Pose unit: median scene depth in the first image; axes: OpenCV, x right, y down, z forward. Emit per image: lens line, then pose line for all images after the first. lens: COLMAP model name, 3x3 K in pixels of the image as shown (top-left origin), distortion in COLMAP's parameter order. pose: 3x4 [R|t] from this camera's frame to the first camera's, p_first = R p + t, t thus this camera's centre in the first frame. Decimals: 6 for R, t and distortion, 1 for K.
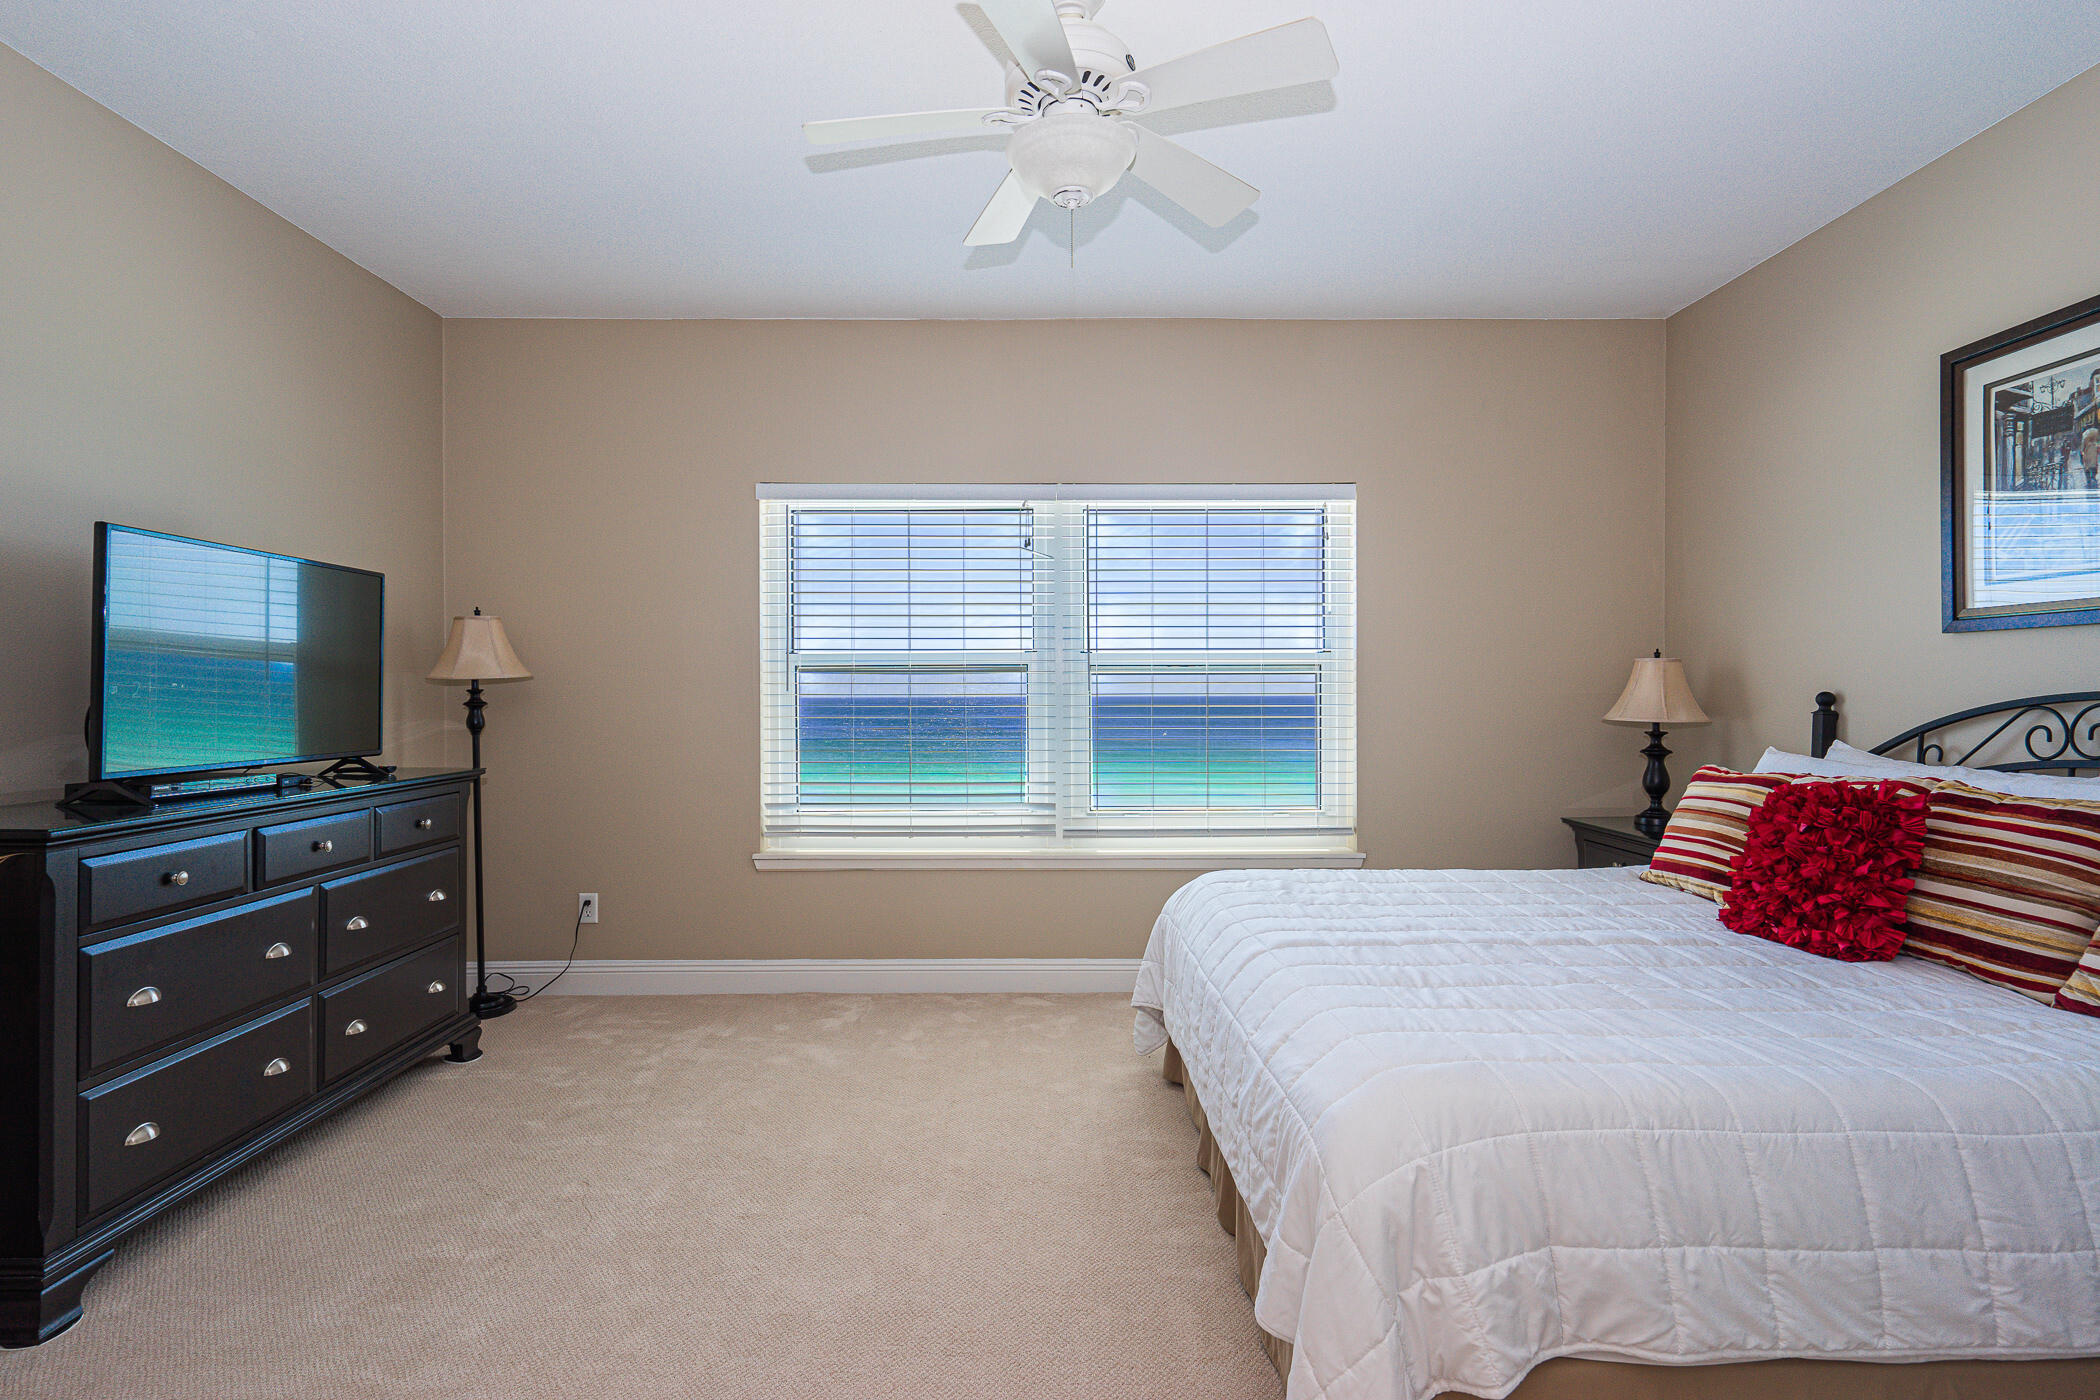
lens RADIAL K [[1038.2, 0, 1054.7], [0, 1038.2, 701.3], [0, 0, 1]] dist [0.001127, 0.001506]
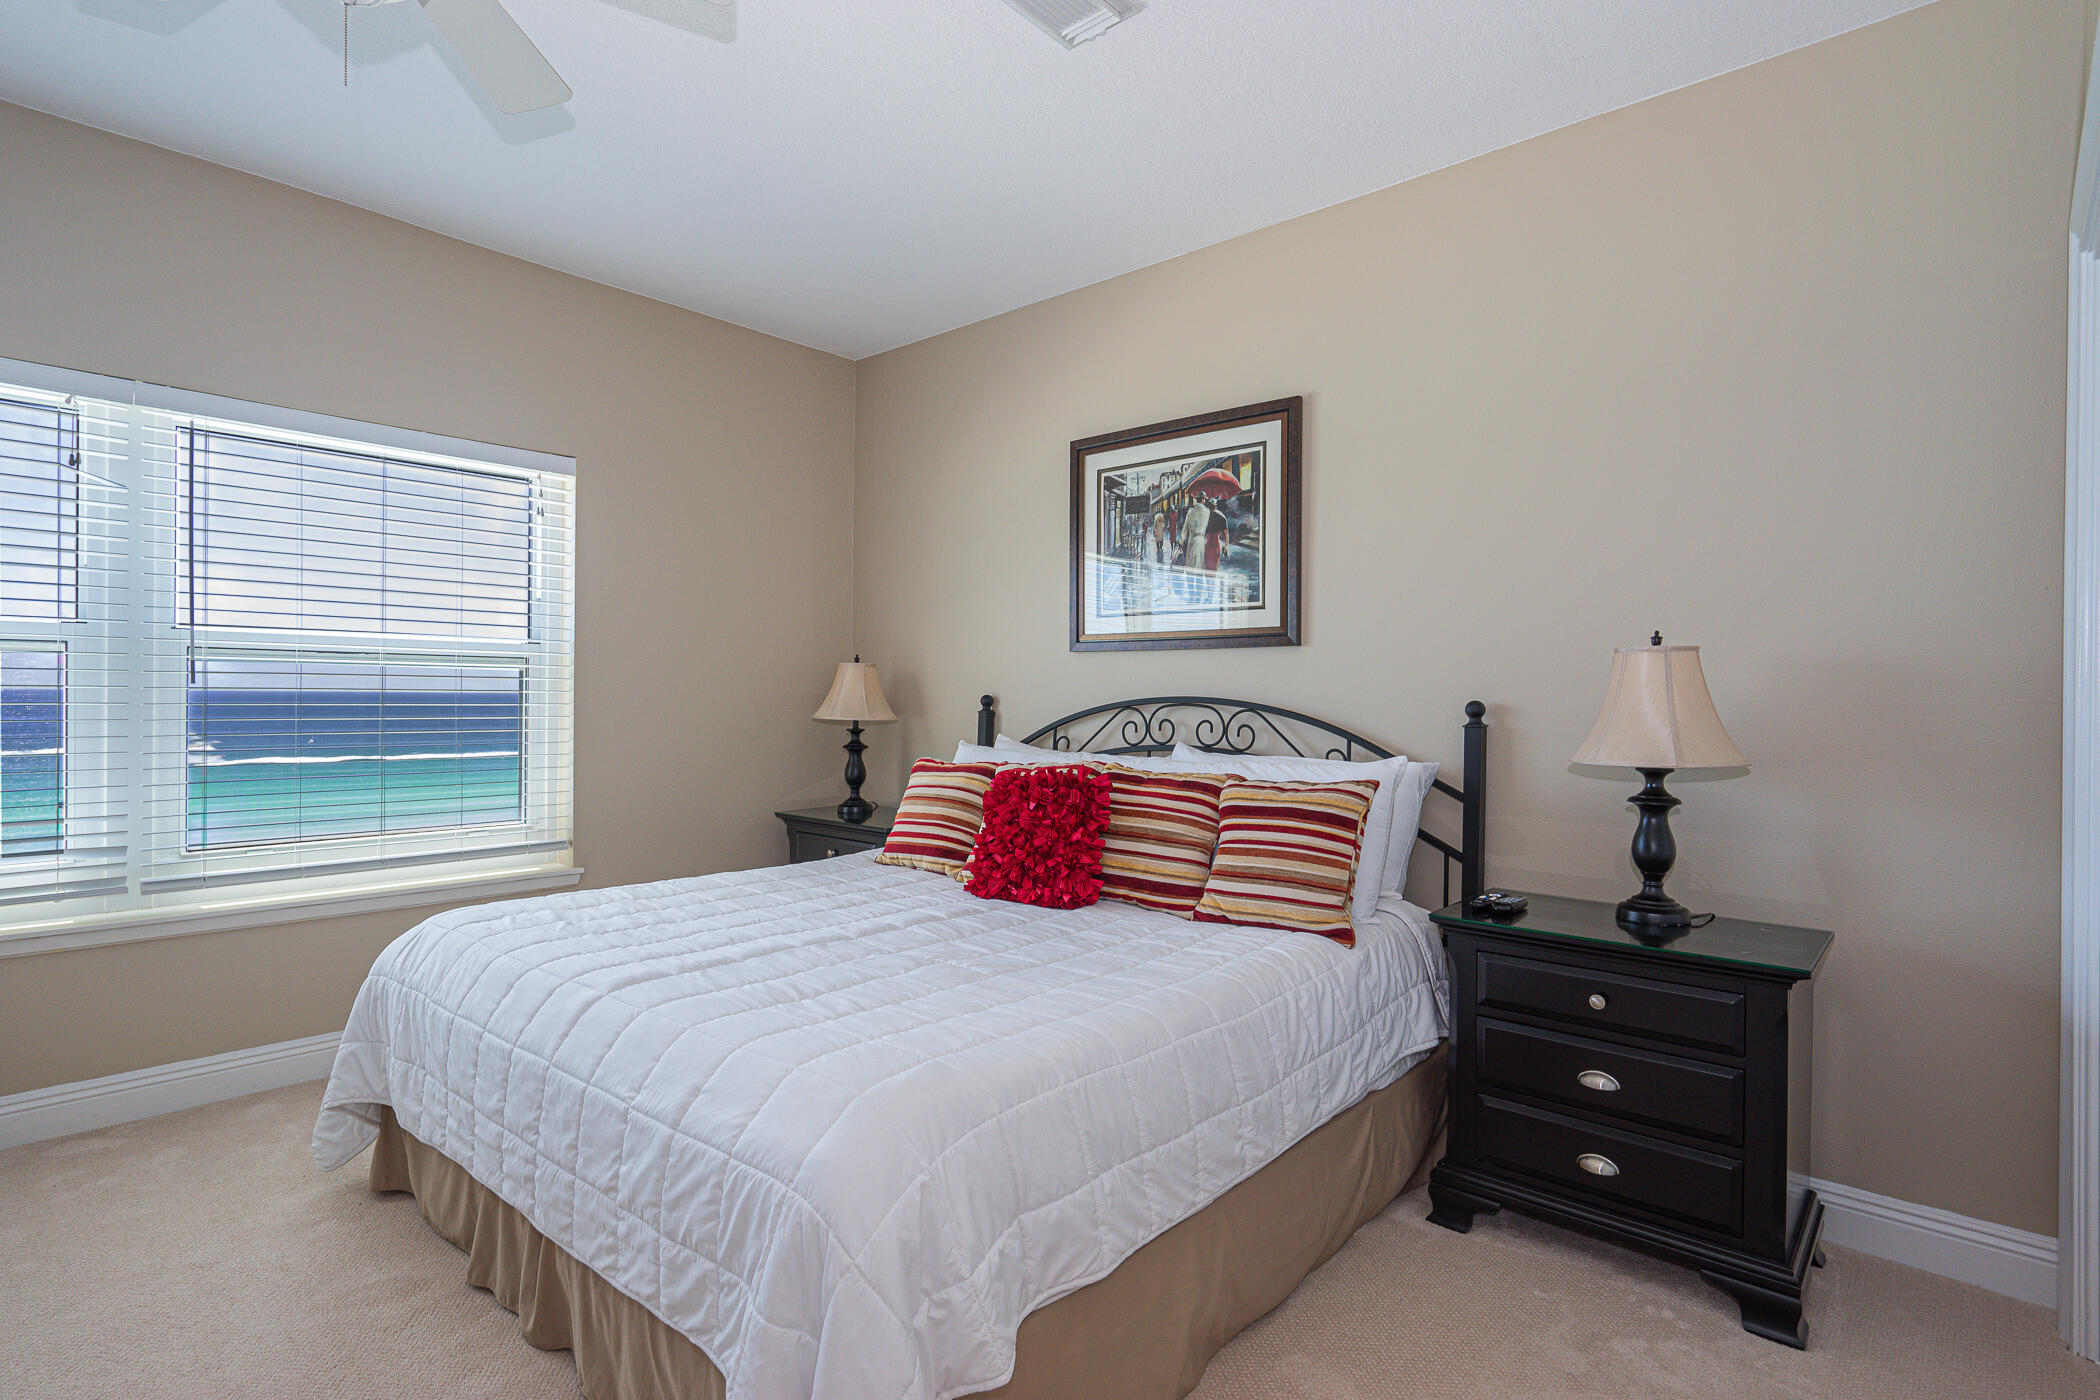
lens RADIAL K [[1038.2, 0, 1054.7], [0, 1038.2, 701.3], [0, 0, 1]] dist [0.001127, 0.001506]
pose [[0.674039, 0.005160, 0.738678, -0.148478], [-0.006535, 0.999978, -0.001023, -0.000904], [-0.738667, -0.004138, 0.674058, 0.134824]]
